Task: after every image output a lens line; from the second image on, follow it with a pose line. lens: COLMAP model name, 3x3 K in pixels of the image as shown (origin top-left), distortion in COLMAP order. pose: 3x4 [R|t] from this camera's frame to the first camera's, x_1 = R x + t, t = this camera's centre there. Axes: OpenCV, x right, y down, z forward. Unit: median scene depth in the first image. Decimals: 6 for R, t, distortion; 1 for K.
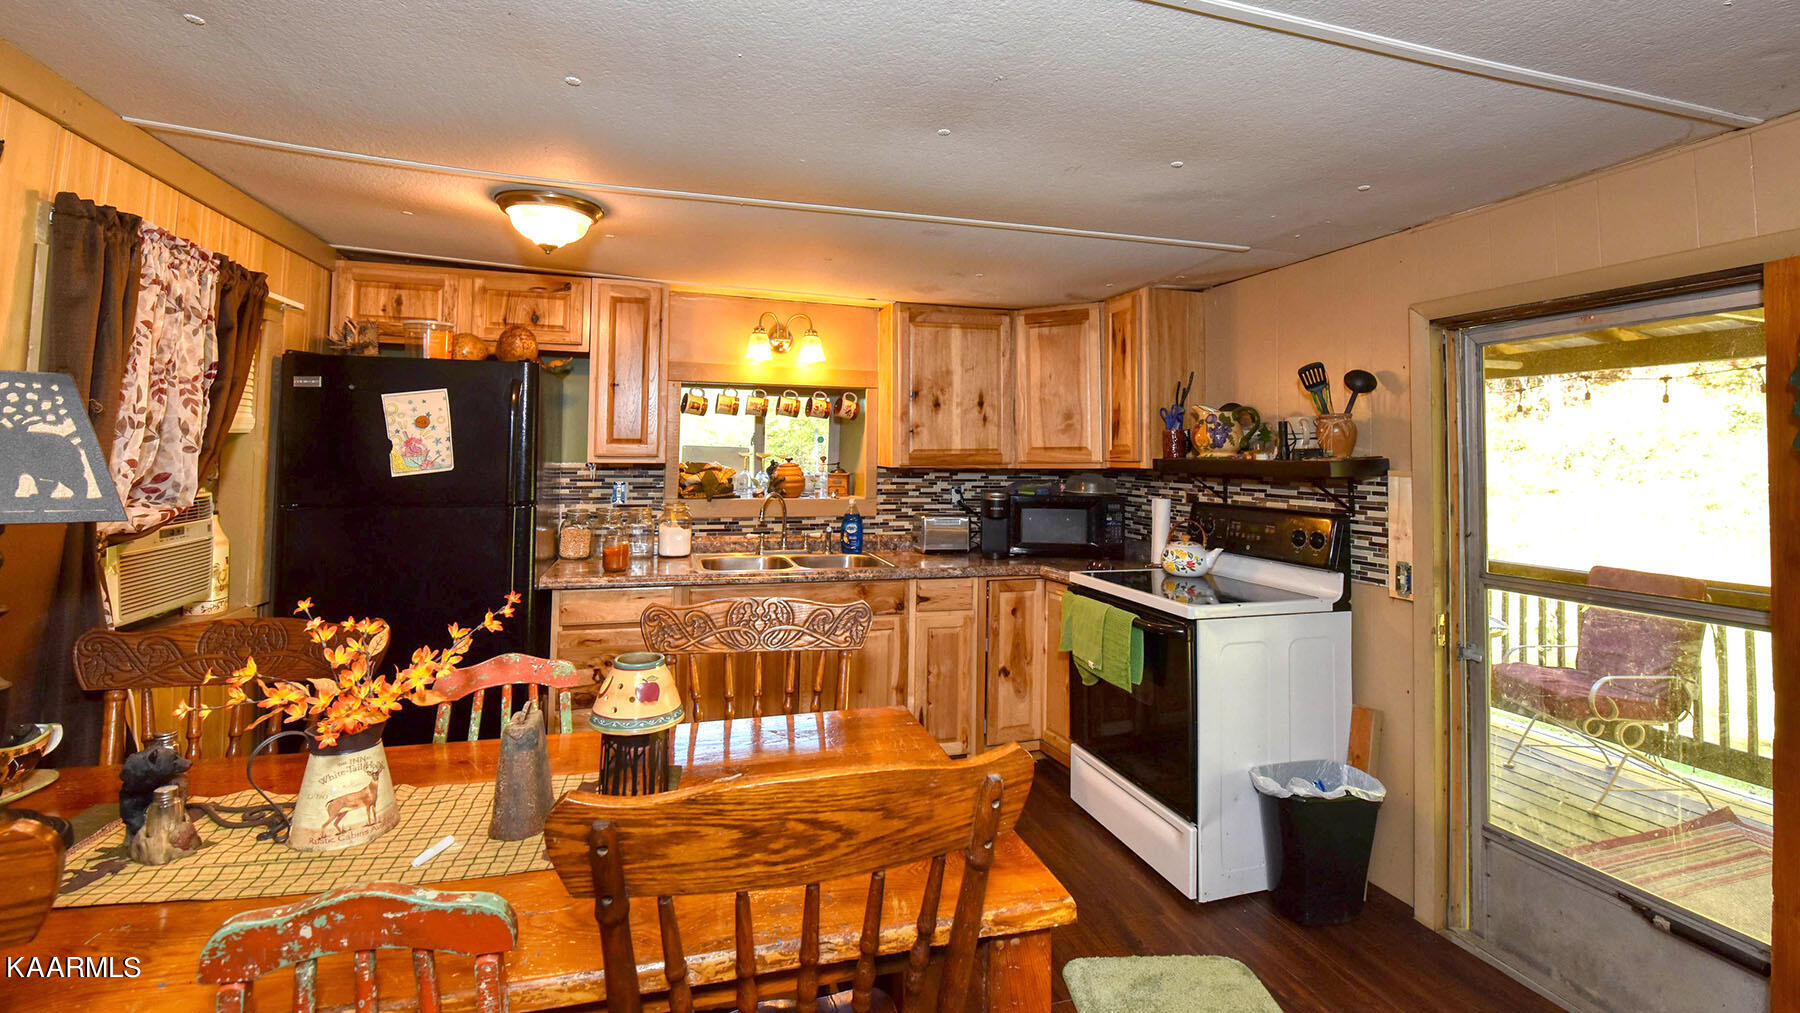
lens RADIAL K [[777.8, 0, 904.9], [0, 777.8, 439.0], [0, 0, 1]] dist [0.000139, -0.009987]
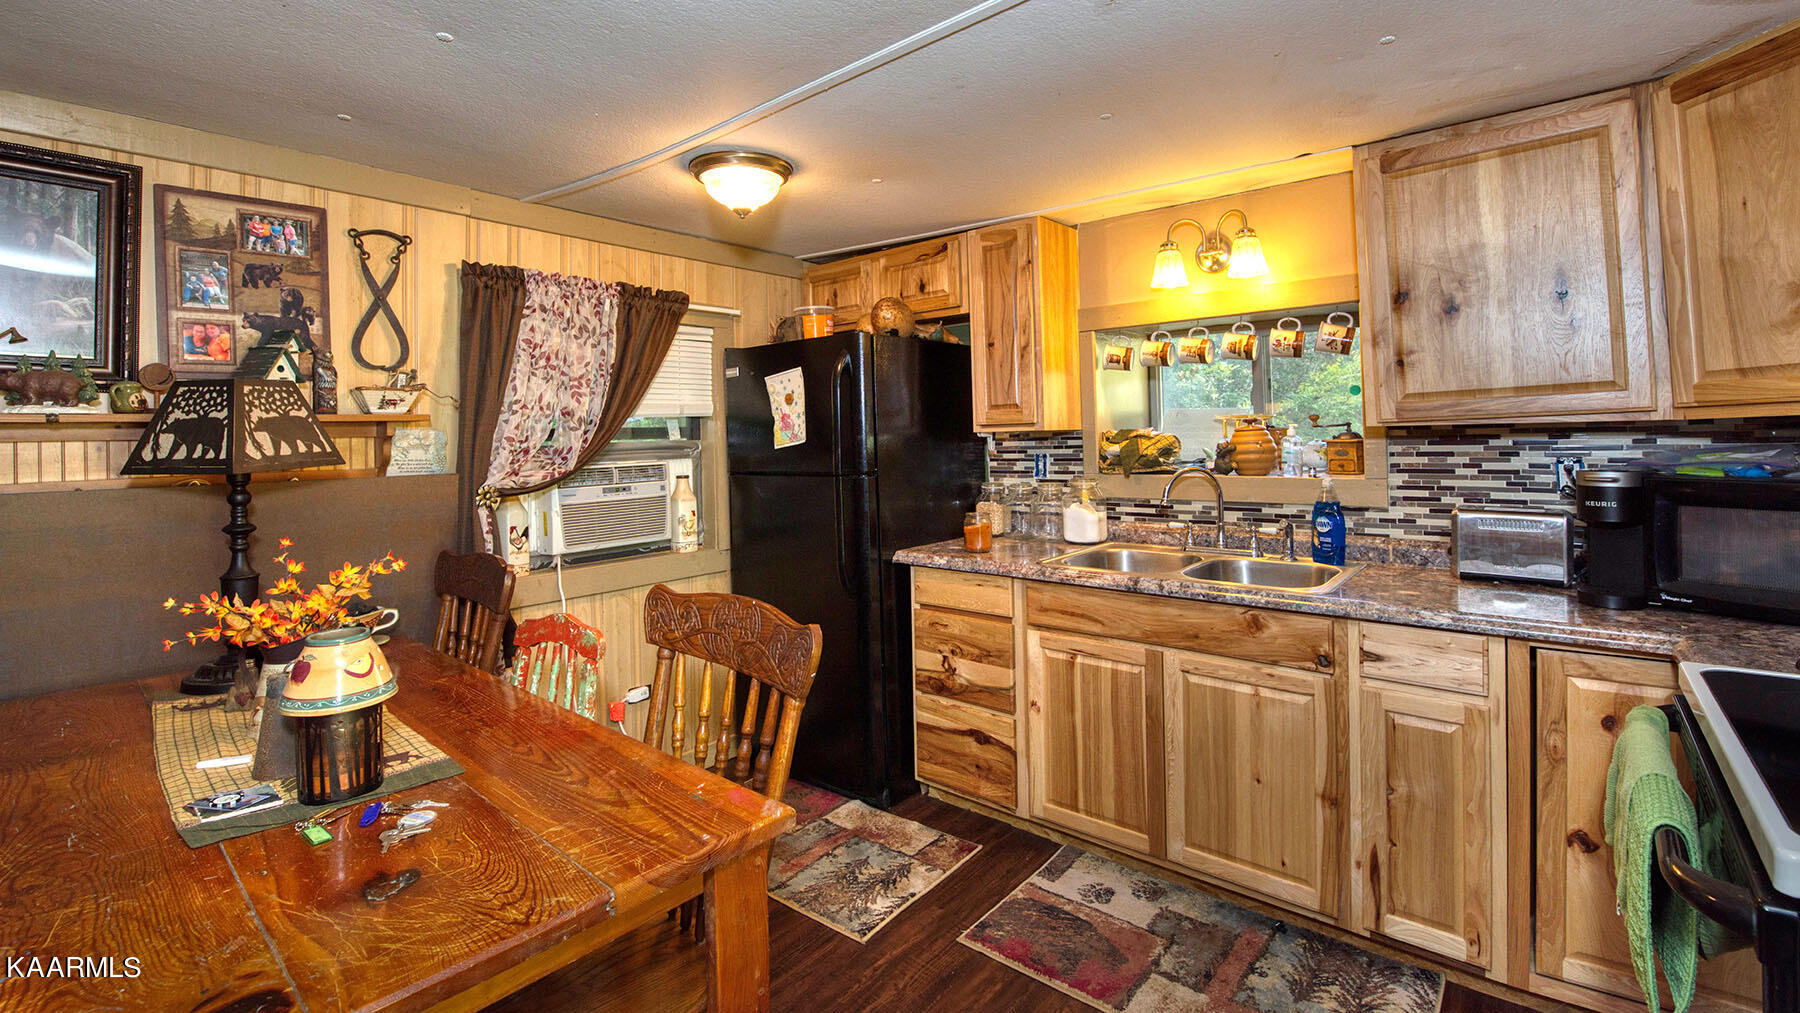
lens RADIAL K [[777.8, 0, 904.9], [0, 777.8, 439.0], [0, 0, 1]] dist [0.000139, -0.009987]
pose [[0.552486, -0.021556, -0.833244, 0.286770], [0.045718, 0.998944, 0.004471, 0.027342], [0.832268, -0.040564, 0.552888, 0.379726]]
